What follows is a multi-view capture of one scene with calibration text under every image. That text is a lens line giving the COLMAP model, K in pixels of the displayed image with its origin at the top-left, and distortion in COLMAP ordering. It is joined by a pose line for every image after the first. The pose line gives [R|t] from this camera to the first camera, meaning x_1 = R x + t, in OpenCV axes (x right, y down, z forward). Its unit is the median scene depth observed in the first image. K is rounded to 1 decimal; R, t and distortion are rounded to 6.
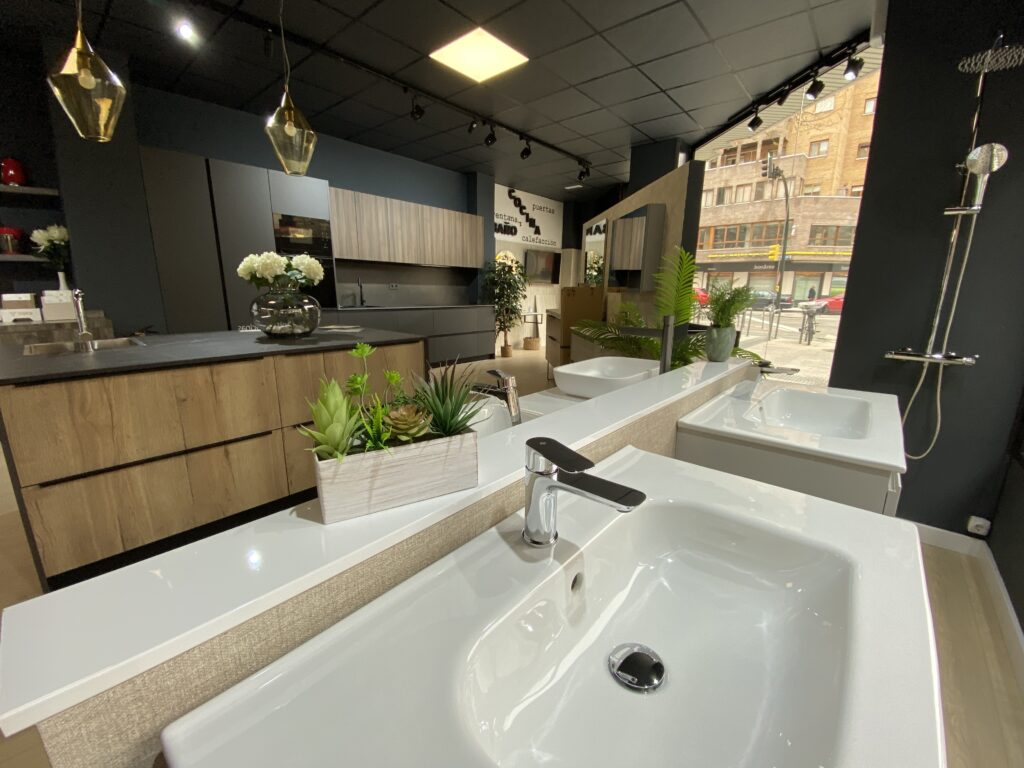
lens RADIAL K [[420.3, 0, 506.4], [0, 420.3, 385.8], [0, 0, 1]] dist [0.008296, -0.001917]
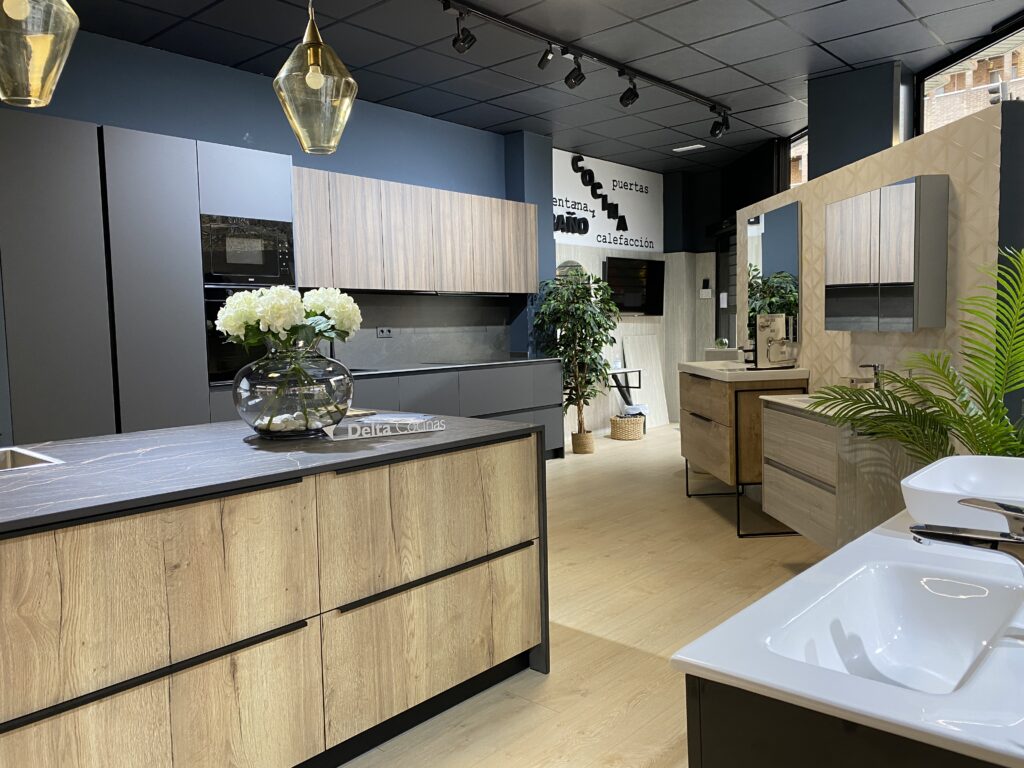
lens RADIAL K [[785.4, 0, 517.3], [0, 785.4, 381.5], [0, 0, 1]] dist [0.035281, -0.010709]
pose [[0.999398, -0.034471, -0.003810, -0.113489], [0.033473, 0.987491, -0.154083, -0.009743], [0.009073, 0.153863, 0.988051, -0.002809]]
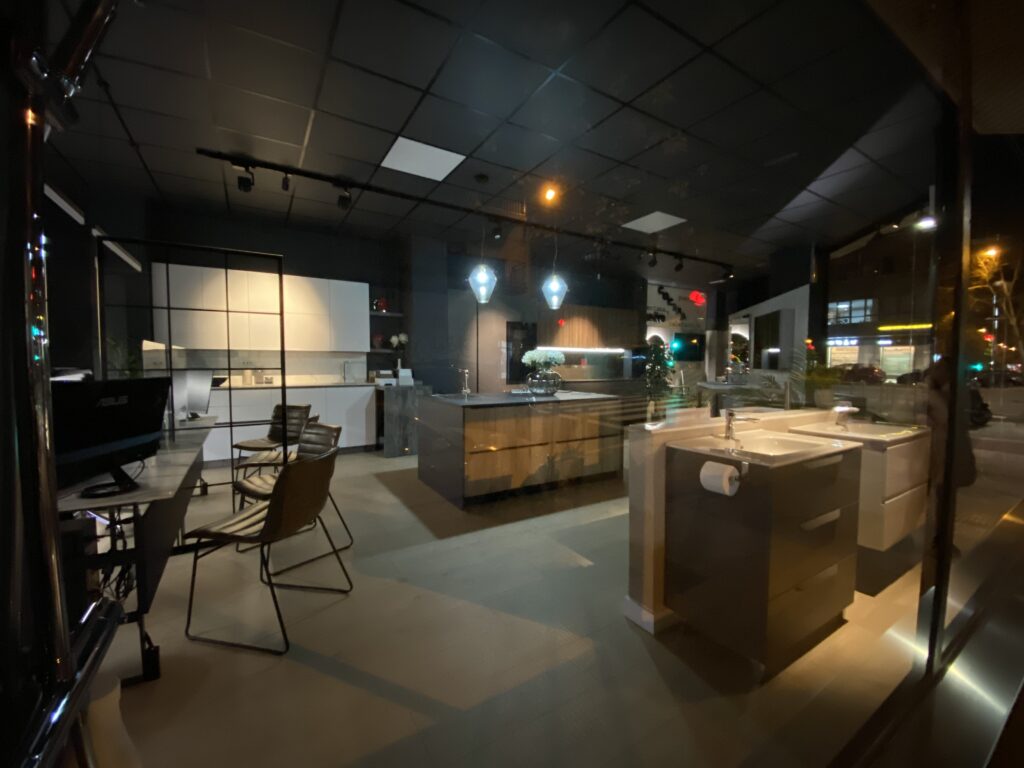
lens RADIAL K [[420.3, 0, 507.5], [0, 420.3, 384.2], [0, 0, 1]] dist [0.008296, -0.001917]
pose [[0.954898, 0.012259, -0.296682, -0.071450], [-0.064721, 0.983718, -0.167662, 0.070230], [0.289796, 0.179302, 0.940143, -0.343716]]
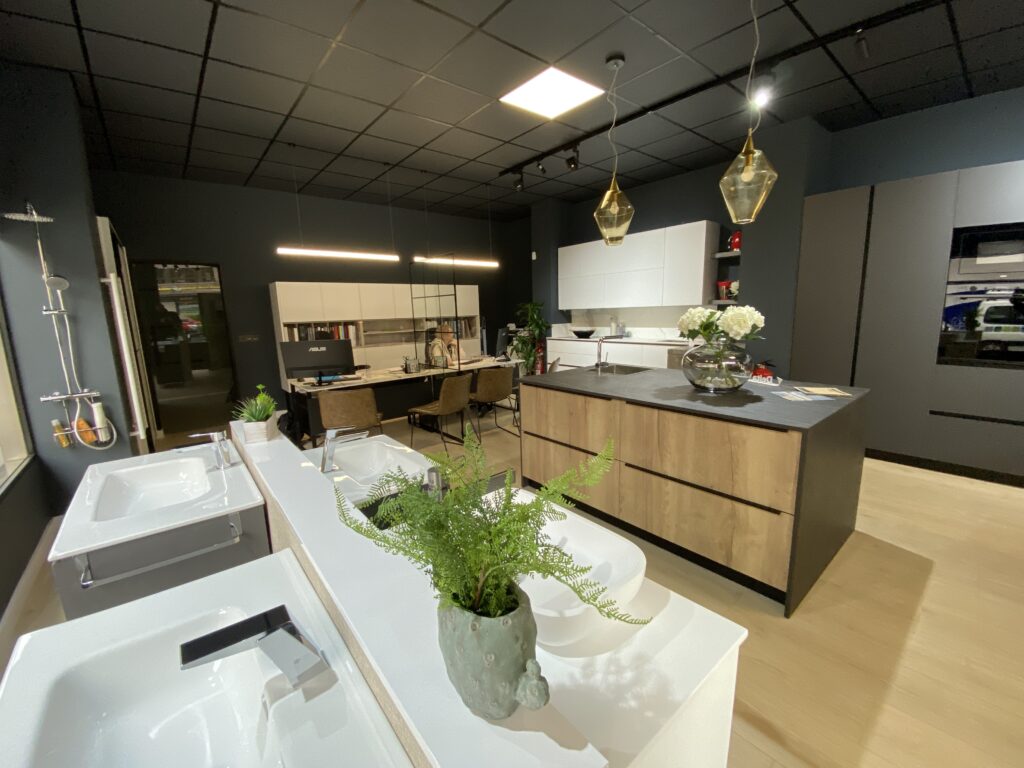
lens RADIAL K [[420.3, 0, 514.0], [0, 420.3, 384.6], [0, 0, 1]] dist [0.008296, -0.001917]
pose [[-0.167019, 0.170673, -0.971069, 0.259008], [-0.195322, 0.959656, 0.202262, -0.117372], [0.966413, 0.223452, -0.126945, 0.335136]]
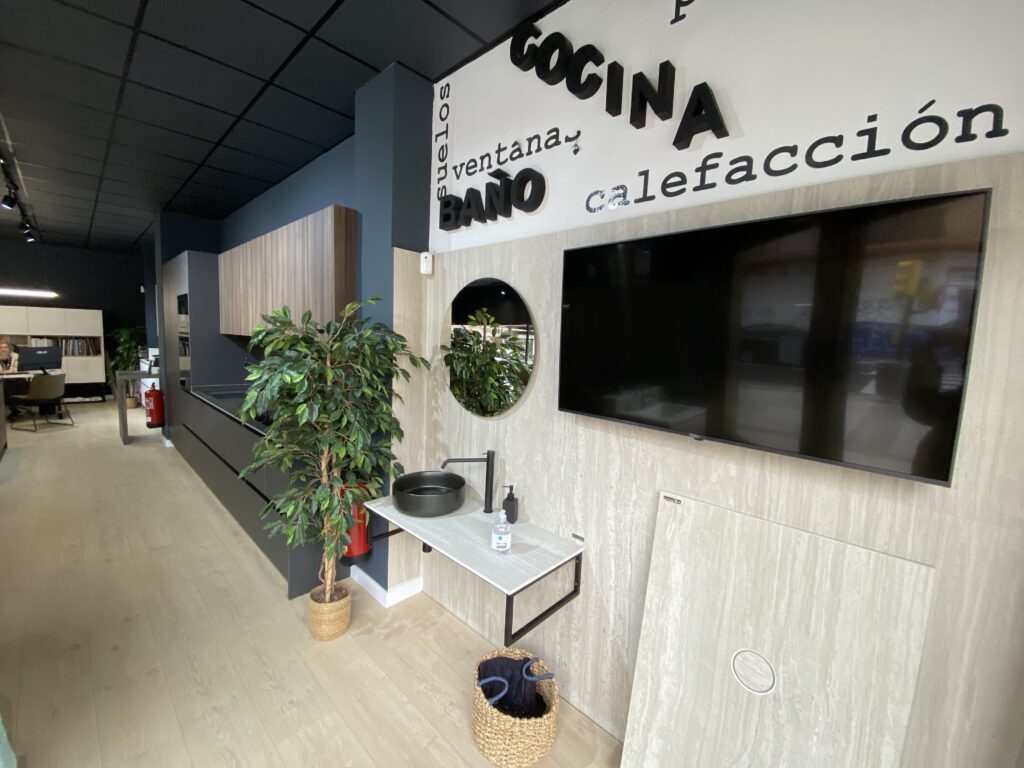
lens RADIAL K [[420.3, 0, 510.9], [0, 420.3, 384.8], [0, 0, 1]] dist [0.008296, -0.001917]
pose [[-0.048193, 0.106083, -0.993189, 0.421352], [-0.255572, 0.959934, 0.114933, -0.446252], [0.965588, 0.259370, -0.019150, 1.595480]]
